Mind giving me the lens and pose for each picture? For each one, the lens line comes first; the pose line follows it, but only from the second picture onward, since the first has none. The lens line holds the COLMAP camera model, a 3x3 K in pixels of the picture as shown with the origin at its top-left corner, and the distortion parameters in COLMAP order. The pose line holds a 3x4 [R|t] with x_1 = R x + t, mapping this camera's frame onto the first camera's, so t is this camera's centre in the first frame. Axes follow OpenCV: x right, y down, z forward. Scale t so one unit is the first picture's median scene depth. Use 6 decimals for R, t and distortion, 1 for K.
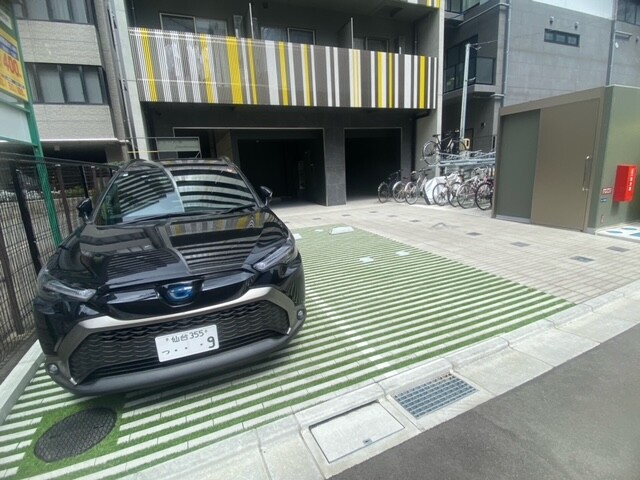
lens RADIAL K [[315.4, 0, 317.7], [0, 315.4, 237.7], [0, 0, 1]] dist [0.016009, -0.017231]
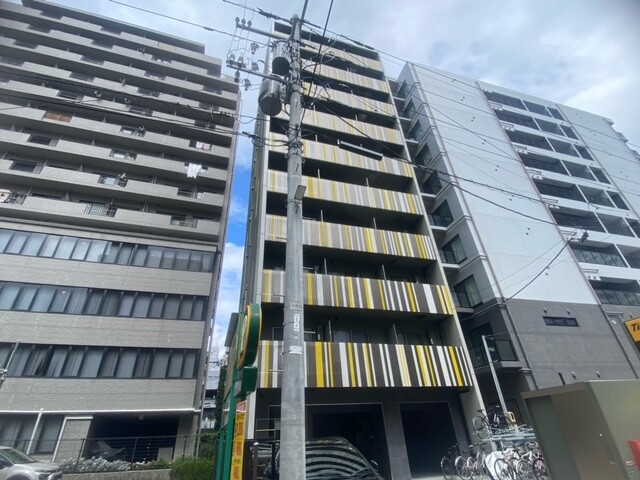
lens RADIAL K [[315.4, 0, 314.0], [0, 315.4, 239.2], [0, 0, 1]] dist [0.016009, -0.017231]
pose [[0.993578, -0.054298, -0.099268, -0.087529], [-0.030408, 0.716915, -0.696497, 0.058151], [0.108986, 0.695043, 0.710660, -0.338806]]
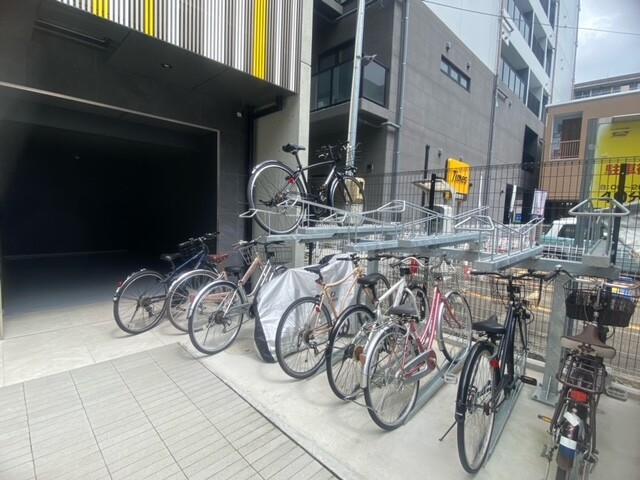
lens RADIAL K [[315.4, 0, 321.5], [0, 315.4, 237.3], [0, 0, 1]] dist [0.016009, -0.017231]
pose [[0.919692, 0.057599, 0.388393, 0.269455], [-0.002305, 0.989957, -0.141353, -0.177139], [-0.392634, 0.129106, 0.910588, 0.675483]]
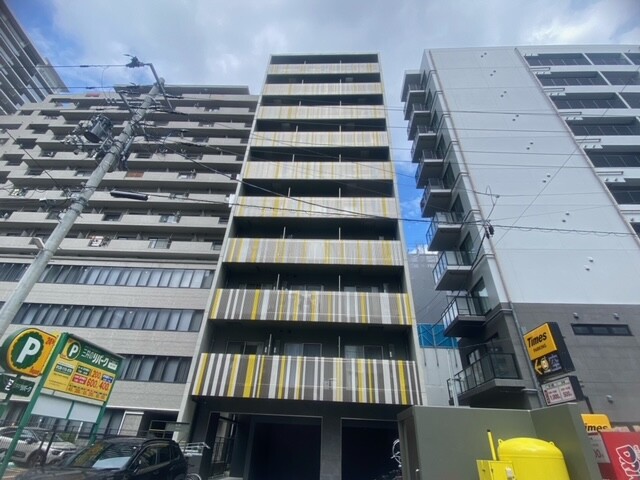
lens RADIAL K [[315.4, 0, 314.5], [0, 315.4, 238.1], [0, 0, 1]] dist [0.016009, -0.017231]
pose [[0.896988, -0.162431, -0.411132, 0.612878], [-0.184355, 0.707855, -0.681876, -0.000646], [0.401779, 0.687429, 0.604992, -0.219083]]
